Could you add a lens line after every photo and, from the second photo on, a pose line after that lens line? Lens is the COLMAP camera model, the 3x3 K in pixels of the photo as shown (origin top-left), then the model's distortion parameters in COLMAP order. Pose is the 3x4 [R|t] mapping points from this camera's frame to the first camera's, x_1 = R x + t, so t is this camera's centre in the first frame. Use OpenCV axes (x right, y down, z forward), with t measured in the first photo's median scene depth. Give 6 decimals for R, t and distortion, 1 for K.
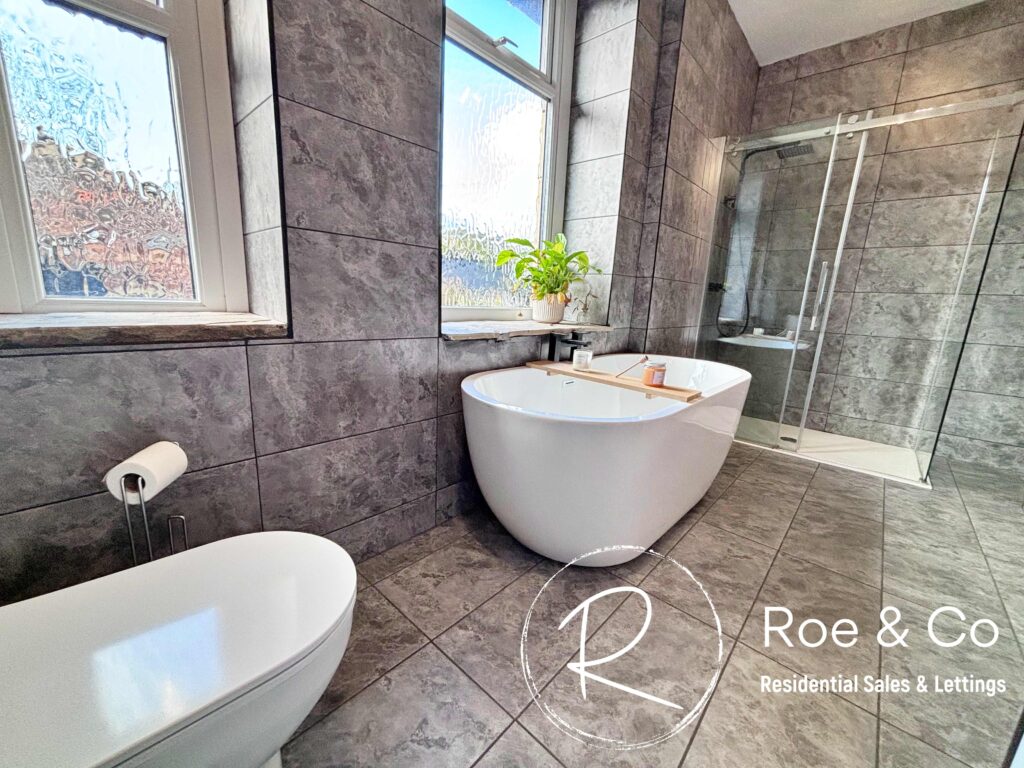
lens RADIAL K [[410.7, 0, 511.1], [0, 410.7, 383.1], [0, 0, 1]] dist [0.003849, -0.001663]
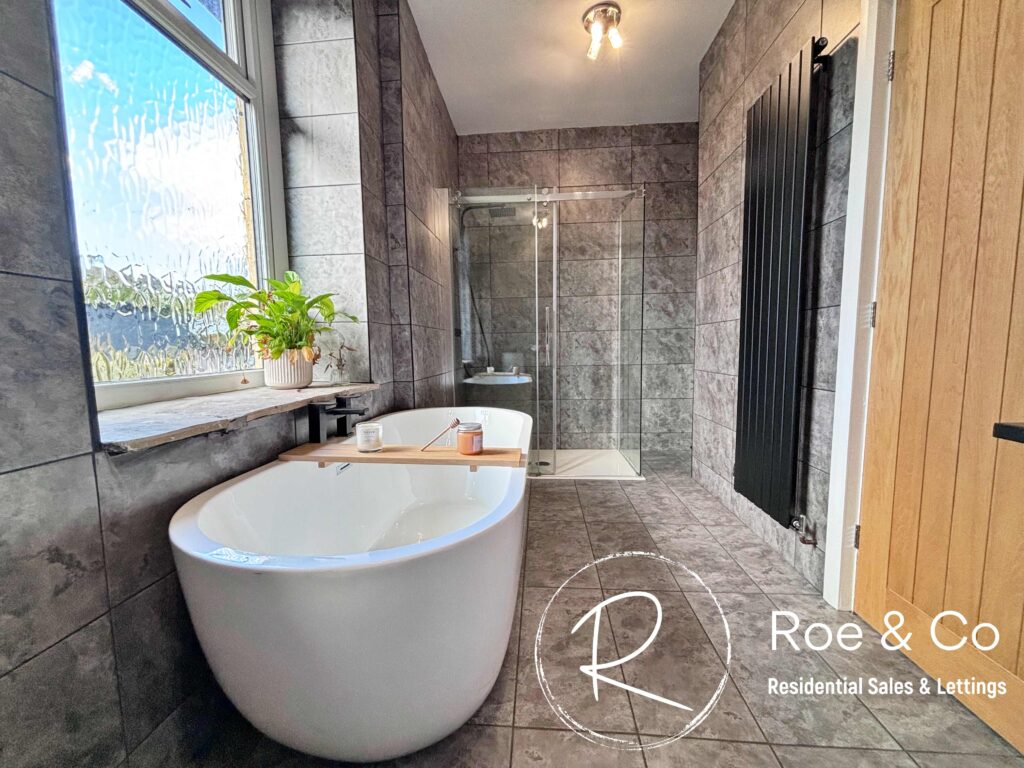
lens RADIAL K [[410.7, 0, 509.6], [0, 410.7, 384.8], [0, 0, 1]] dist [0.003849, -0.001663]
pose [[0.788986, -0.117938, 0.602986, -0.044217], [0.180763, 0.982526, -0.044350, -0.049948], [-0.587219, 0.143989, 0.796518, 0.184338]]
